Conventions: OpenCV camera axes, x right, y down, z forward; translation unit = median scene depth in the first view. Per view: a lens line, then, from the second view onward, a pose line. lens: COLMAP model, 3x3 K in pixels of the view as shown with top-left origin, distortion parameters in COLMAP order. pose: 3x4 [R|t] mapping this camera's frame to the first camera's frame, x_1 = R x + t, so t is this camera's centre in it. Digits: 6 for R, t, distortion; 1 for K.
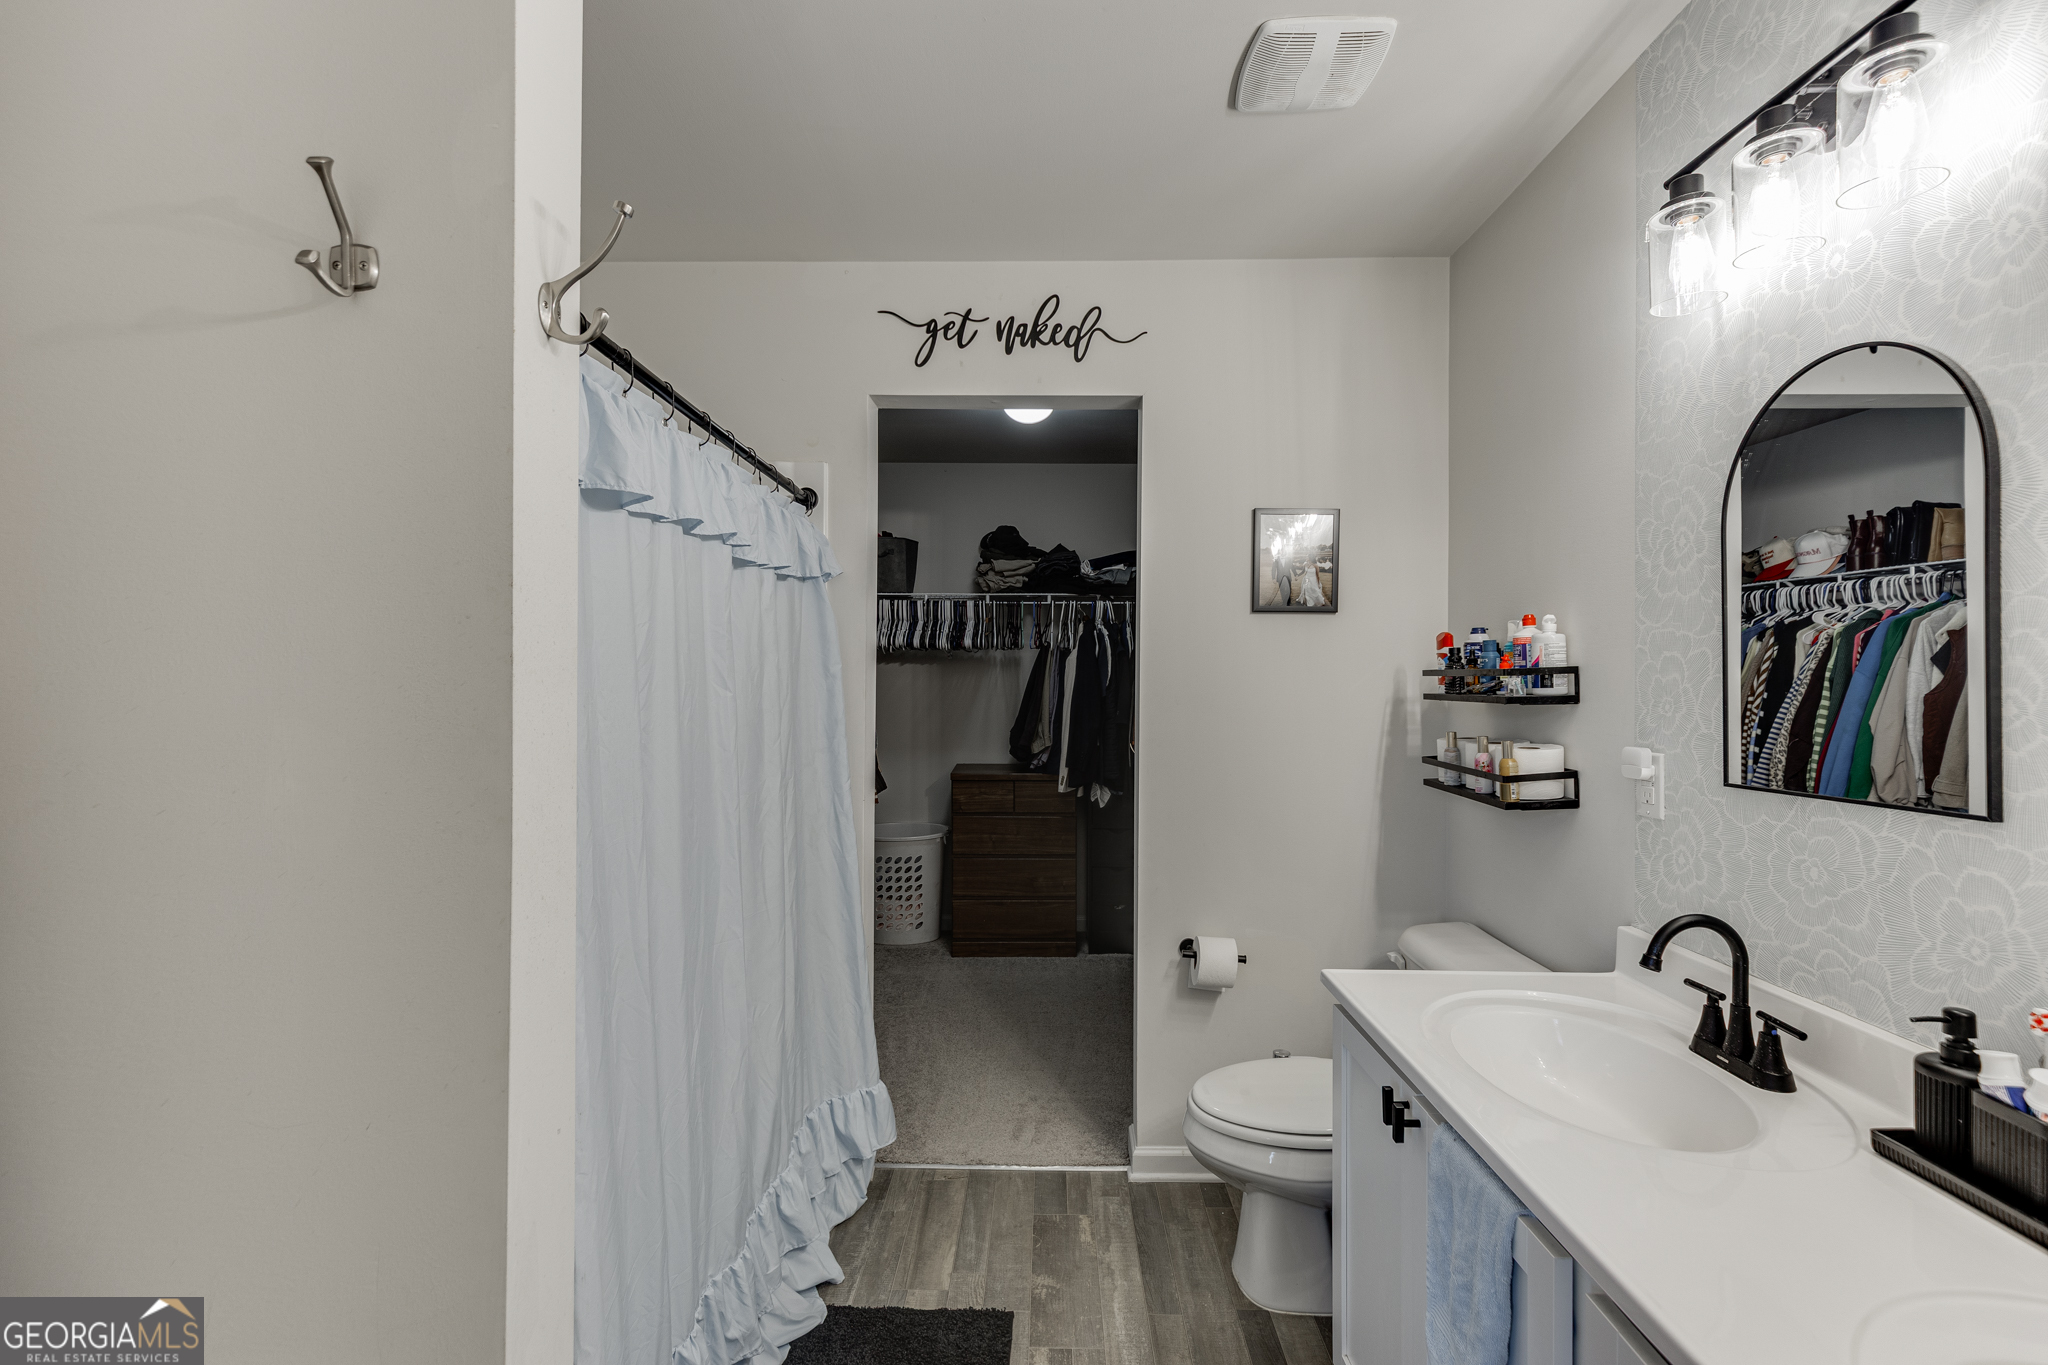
lens RADIAL K [[905.6, 0, 1032.6], [0, 905.6, 685.2], [0, 0, 1]] dist [0.003385, -0.004244]
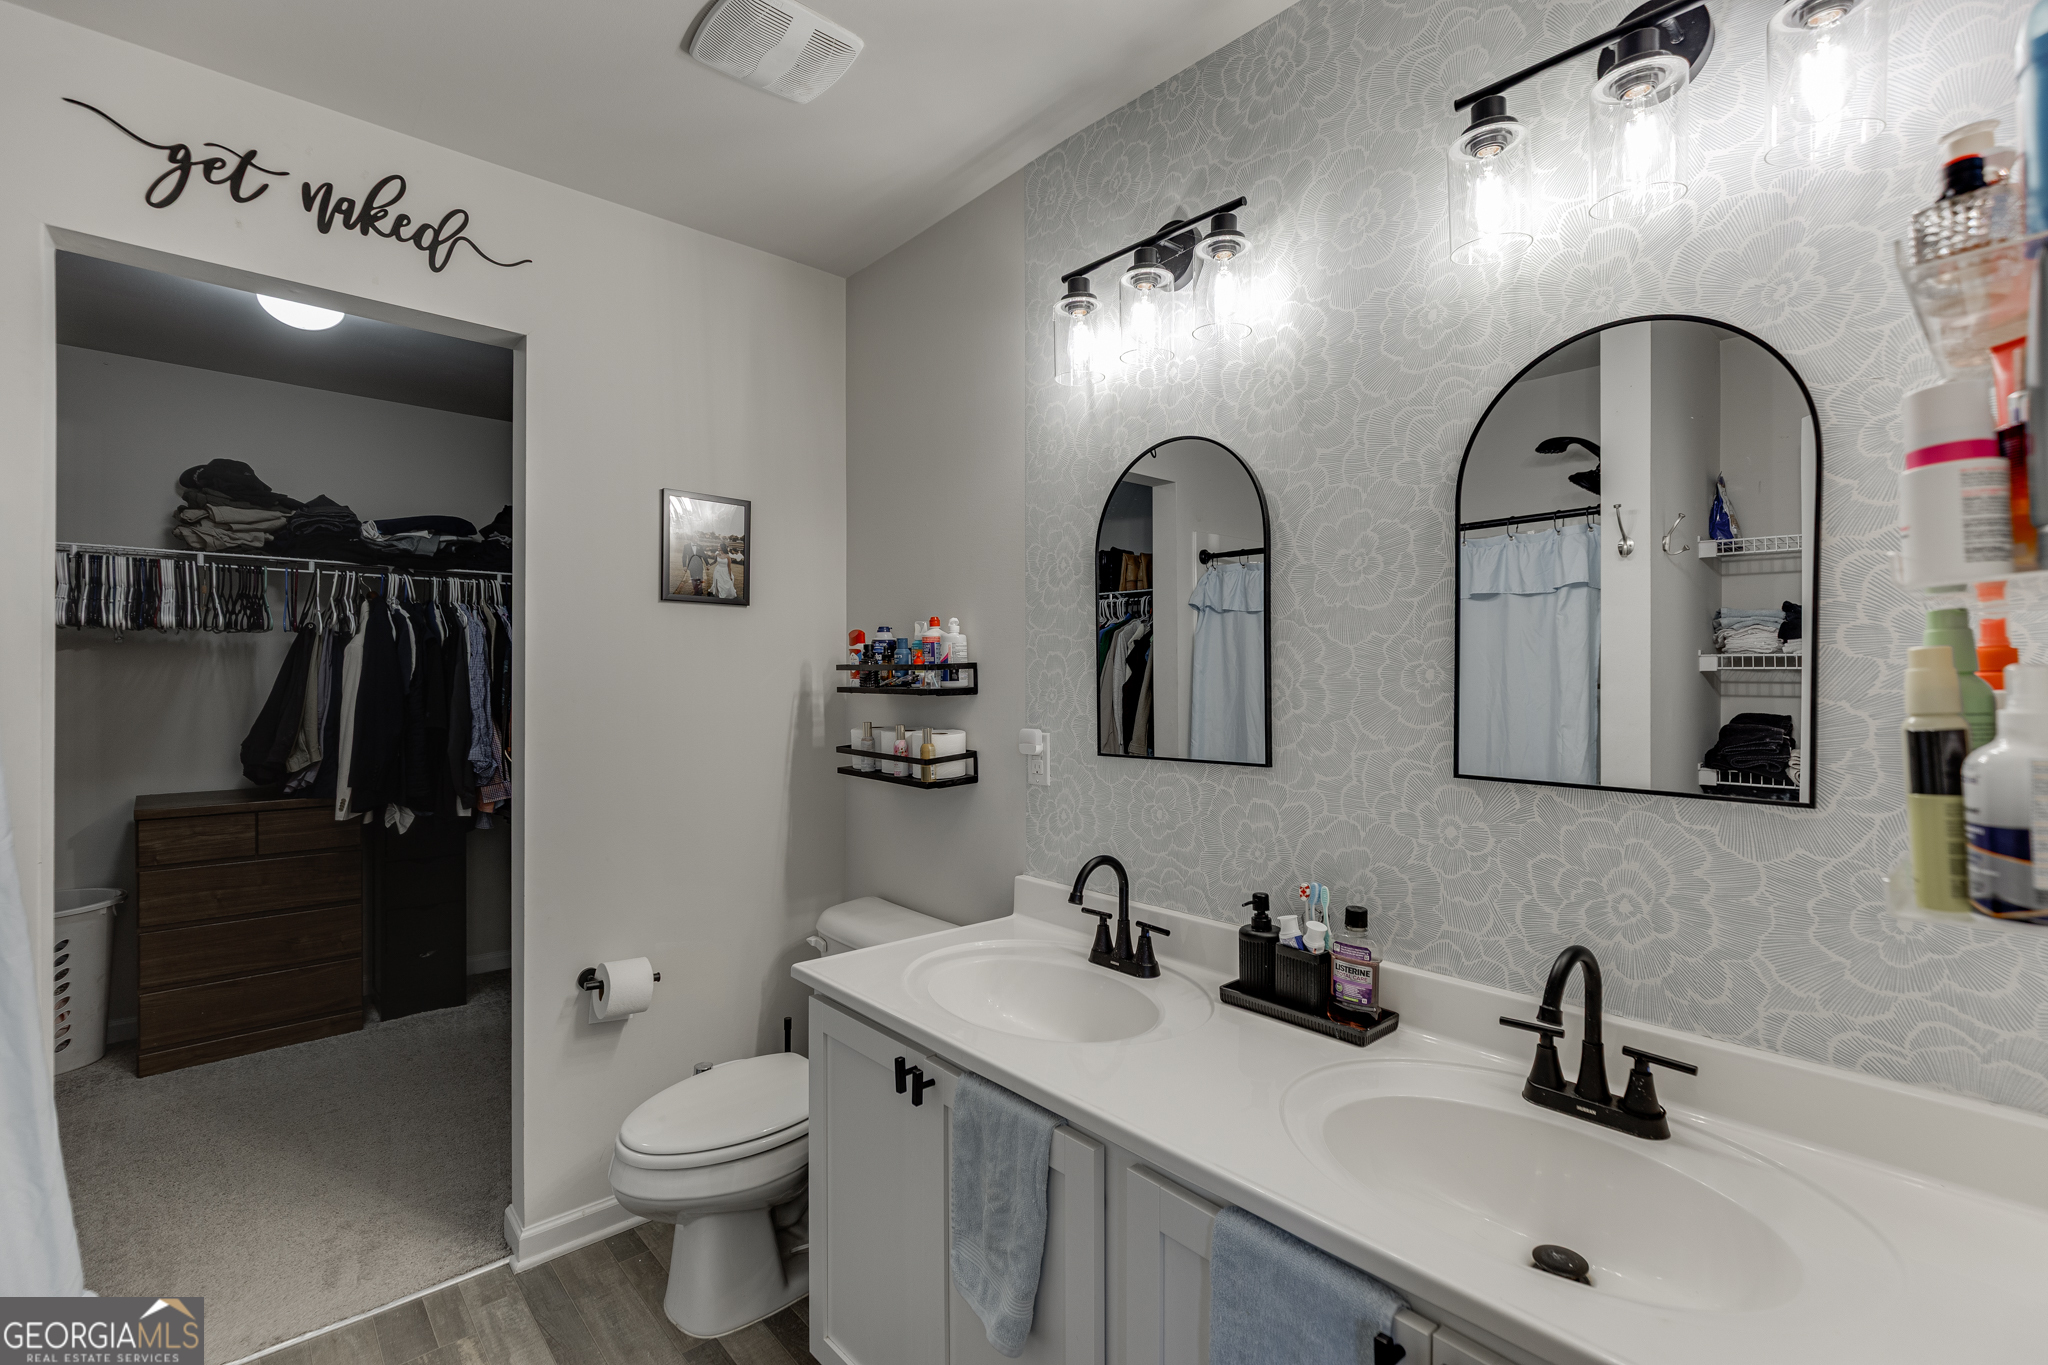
lens RADIAL K [[911.4, 0, 1035.3], [0, 911.4, 685.3], [0, 0, 1]] dist [0.003008, -0.000597]
pose [[0.732535, -0.007429, 0.680688, -0.124496], [0.003233, 0.999967, 0.007434, 0.000146], [-0.680721, -0.003245, 0.732535, 0.064720]]
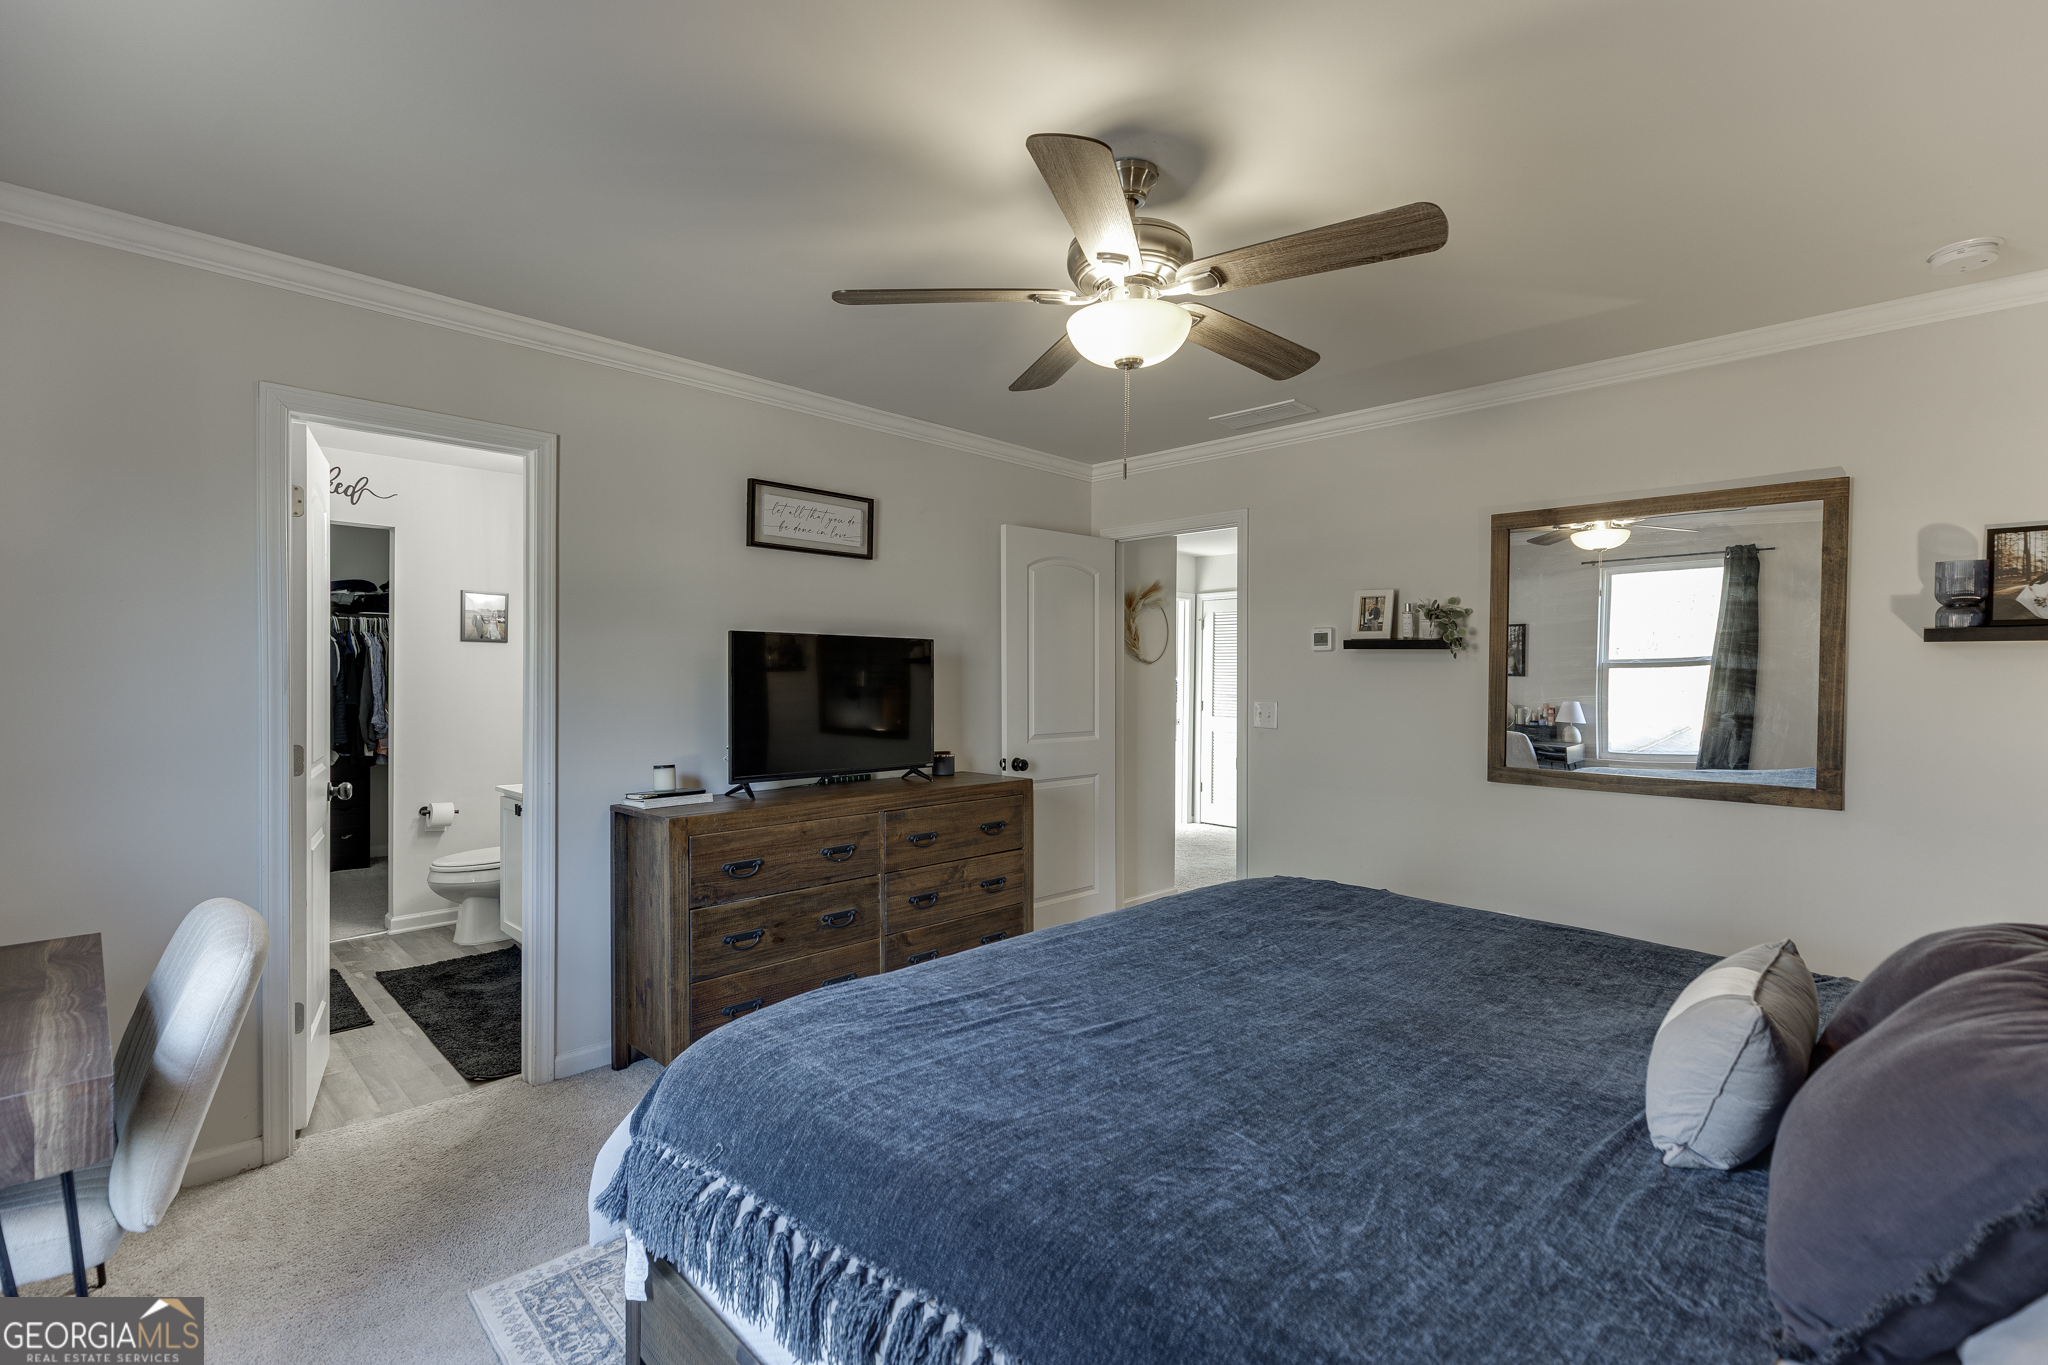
lens RADIAL K [[911.4, 0, 1035.3], [0, 911.4, 685.3], [0, 0, 1]] dist [0.003008, -0.000597]
pose [[0.687117, -0.006779, 0.726515, -0.396796], [-0.000152, 0.999955, 0.009474, -0.002290], [-0.726547, -0.006620, 0.687085, -1.480429]]
